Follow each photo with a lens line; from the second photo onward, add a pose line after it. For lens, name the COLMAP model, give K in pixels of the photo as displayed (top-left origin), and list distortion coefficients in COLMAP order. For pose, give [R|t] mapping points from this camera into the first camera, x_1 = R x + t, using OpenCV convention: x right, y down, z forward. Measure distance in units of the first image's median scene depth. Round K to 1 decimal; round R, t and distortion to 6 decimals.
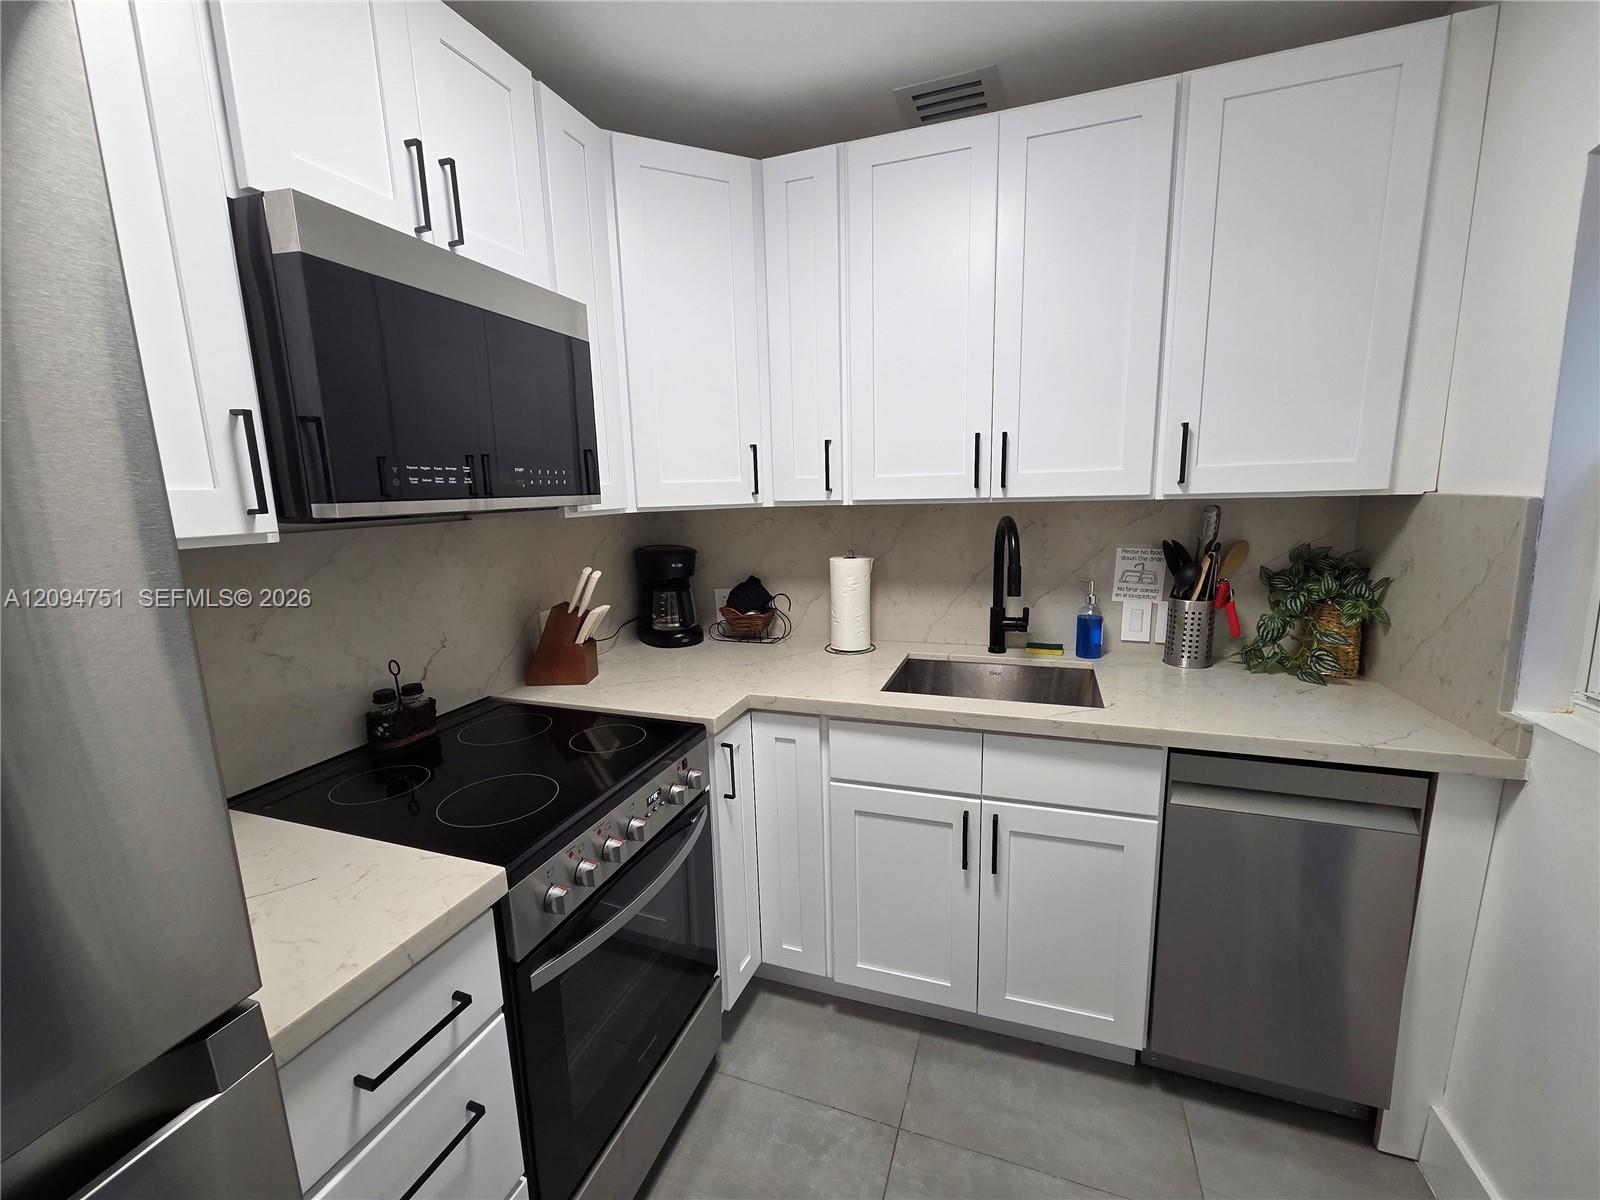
lens RADIAL K [[655.0, 0, 808.6], [0, 655.0, 605.2], [0, 0, 1]] dist [0.003110, 0.000037]
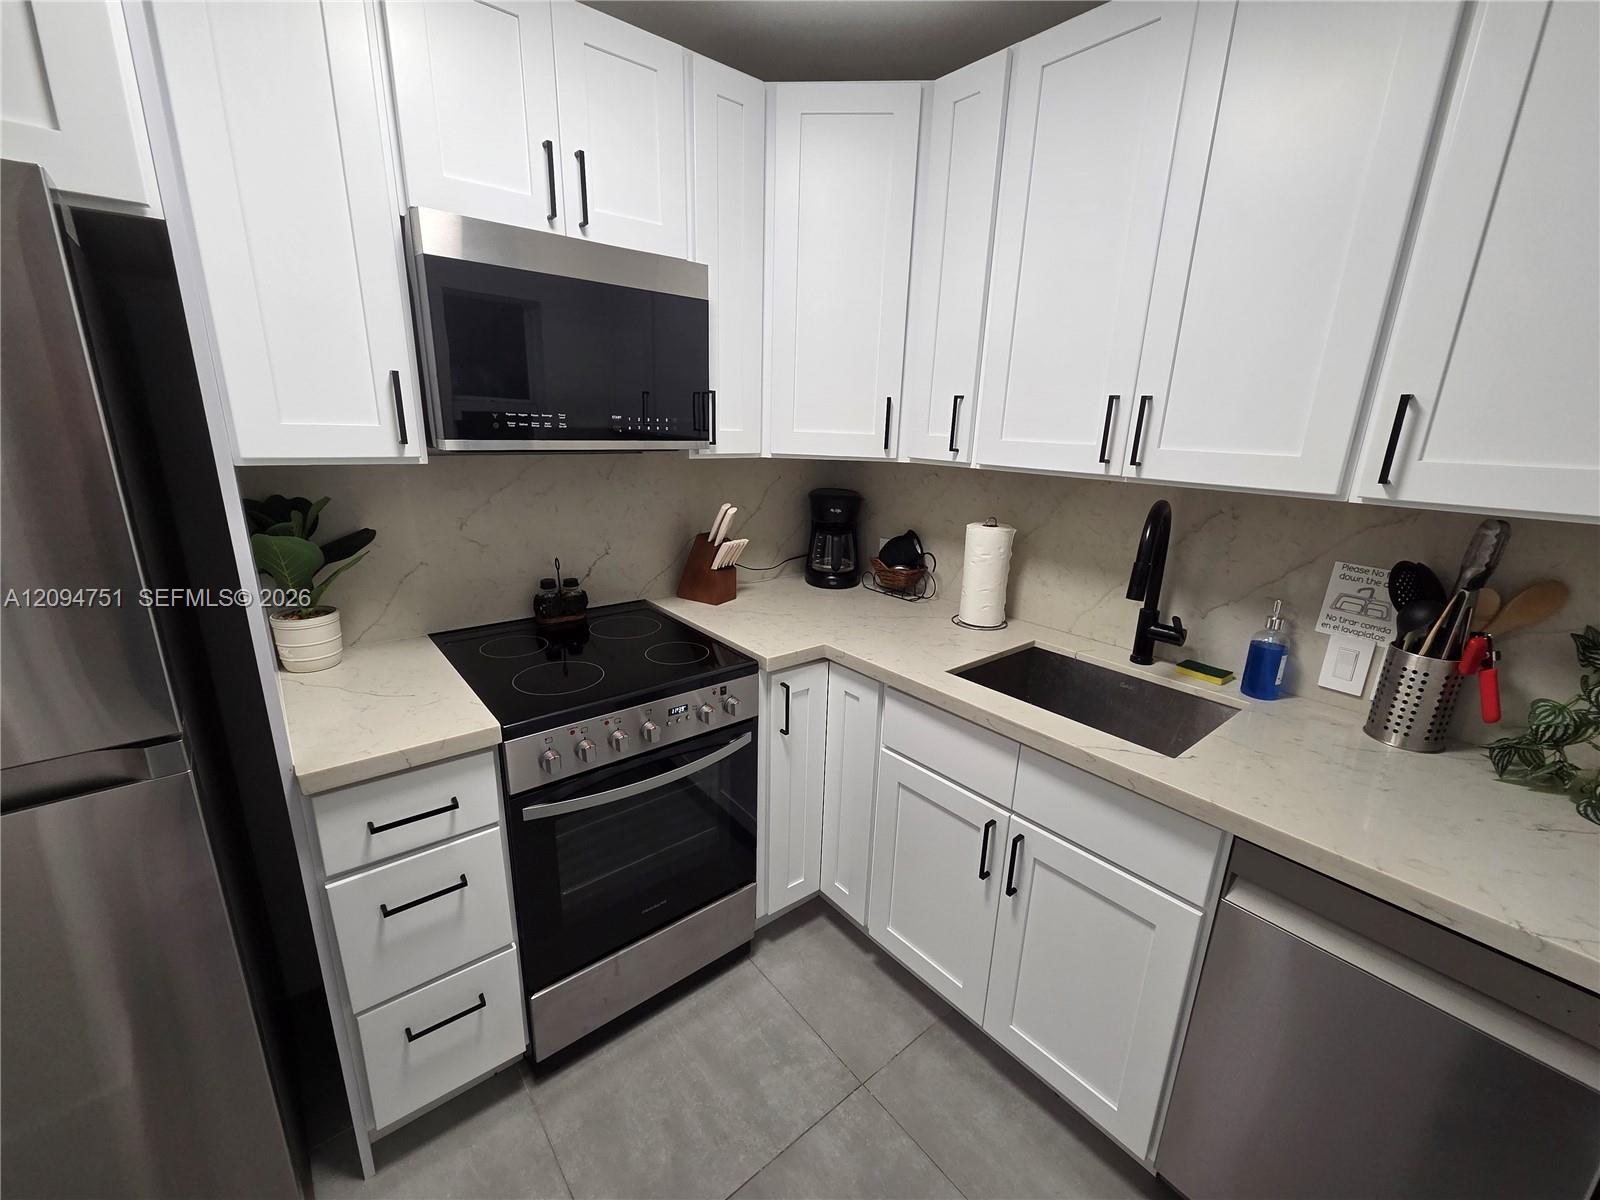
lens RADIAL K [[655.0, 0, 808.6], [0, 655.0, 605.2], [0, 0, 1]] dist [0.003110, 0.000037]
pose [[0.858179, 0.191326, -0.476365, 0.373589], [-0.144141, 0.980428, 0.134105, -0.060986], [0.492699, -0.046422, 0.868961, 0.087647]]
